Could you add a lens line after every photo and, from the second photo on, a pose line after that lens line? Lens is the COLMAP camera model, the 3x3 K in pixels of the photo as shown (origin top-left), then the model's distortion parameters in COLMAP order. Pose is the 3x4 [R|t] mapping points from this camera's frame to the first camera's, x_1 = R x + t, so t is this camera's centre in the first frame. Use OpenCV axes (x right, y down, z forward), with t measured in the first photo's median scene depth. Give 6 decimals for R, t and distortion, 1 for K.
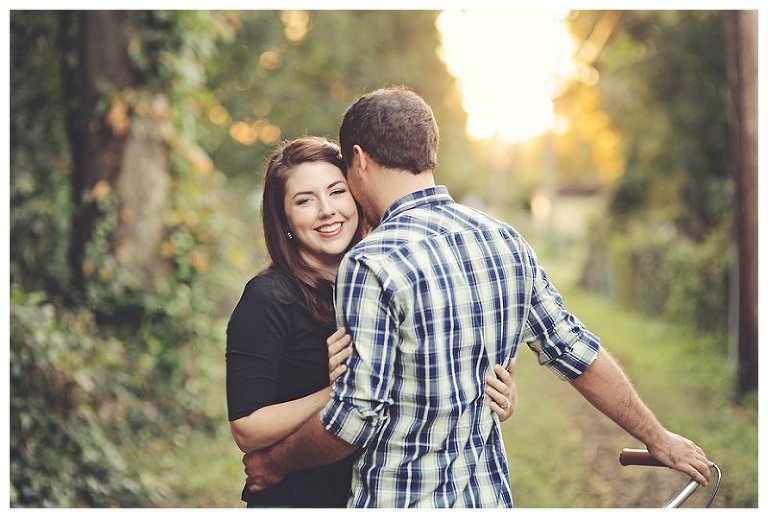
lens RADIAL K [[1829.8, 0, 384.0], [0, 1829.8, 259.0], [0, 0, 1]] dist [0.019144, -0.497528]
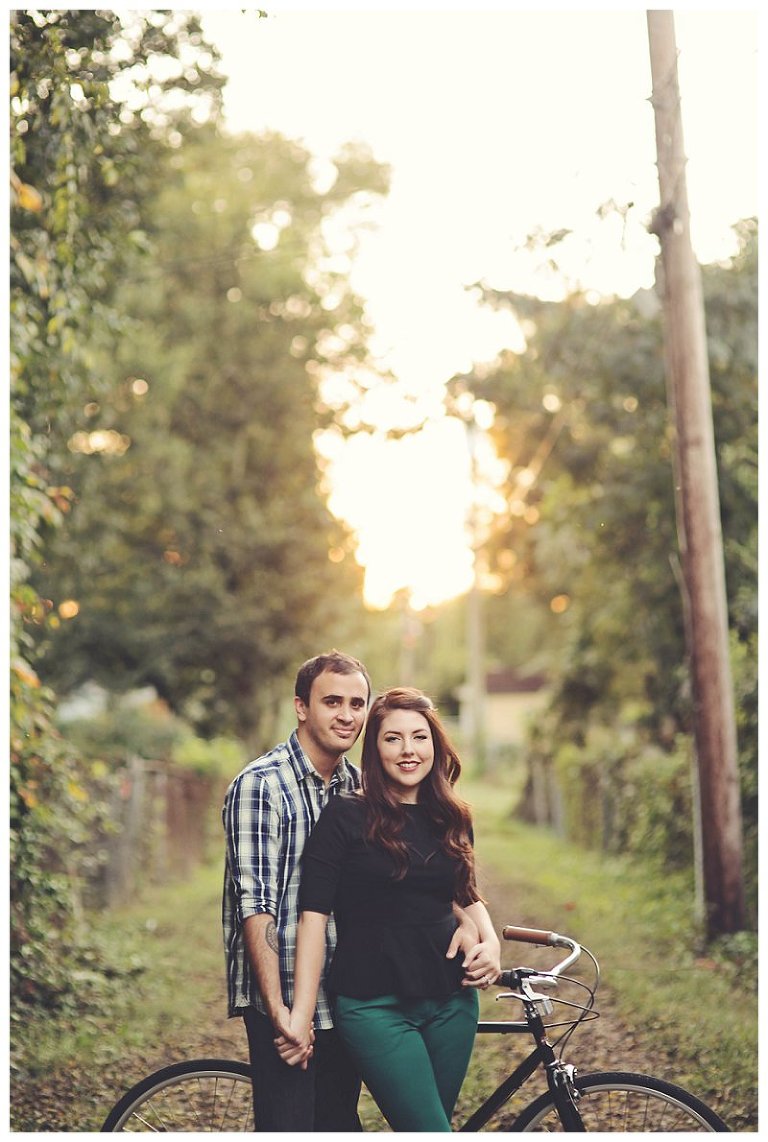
lens RADIAL K [[2720.9, 0, 406.8], [0, 2720.9, 548.4], [0, 0, 1]] dist [0.019144, -0.497528]
pose [[0.997535, -0.029370, 0.063732, -0.007571], [0.034794, 0.995710, -0.085733, 0.001006], [-0.060940, 0.087739, 0.994278, -0.225315]]
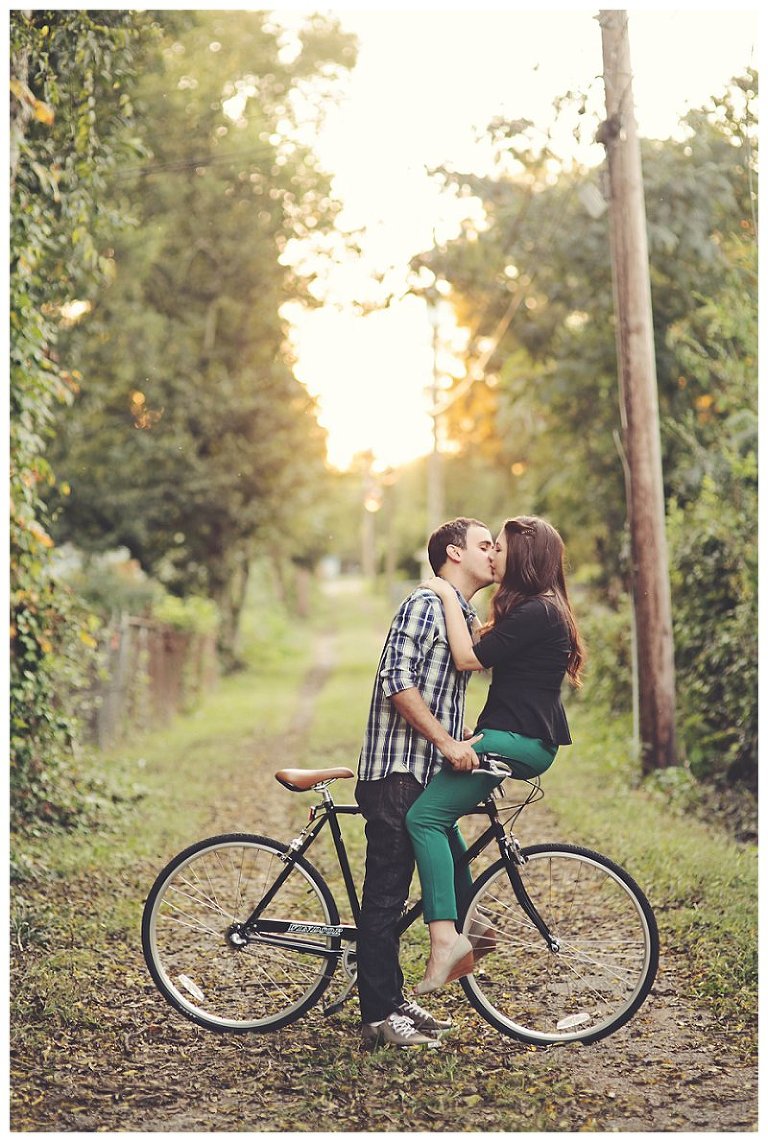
lens RADIAL K [[2720.9, 0, 406.8], [0, 2720.9, 548.4], [0, 0, 1]] dist [0.019144, -0.497528]
pose [[0.996644, -0.028629, 0.076687, -0.023116], [0.031385, 0.998895, -0.034974, 0.007313], [-0.075601, 0.037263, 0.996442, -0.392252]]
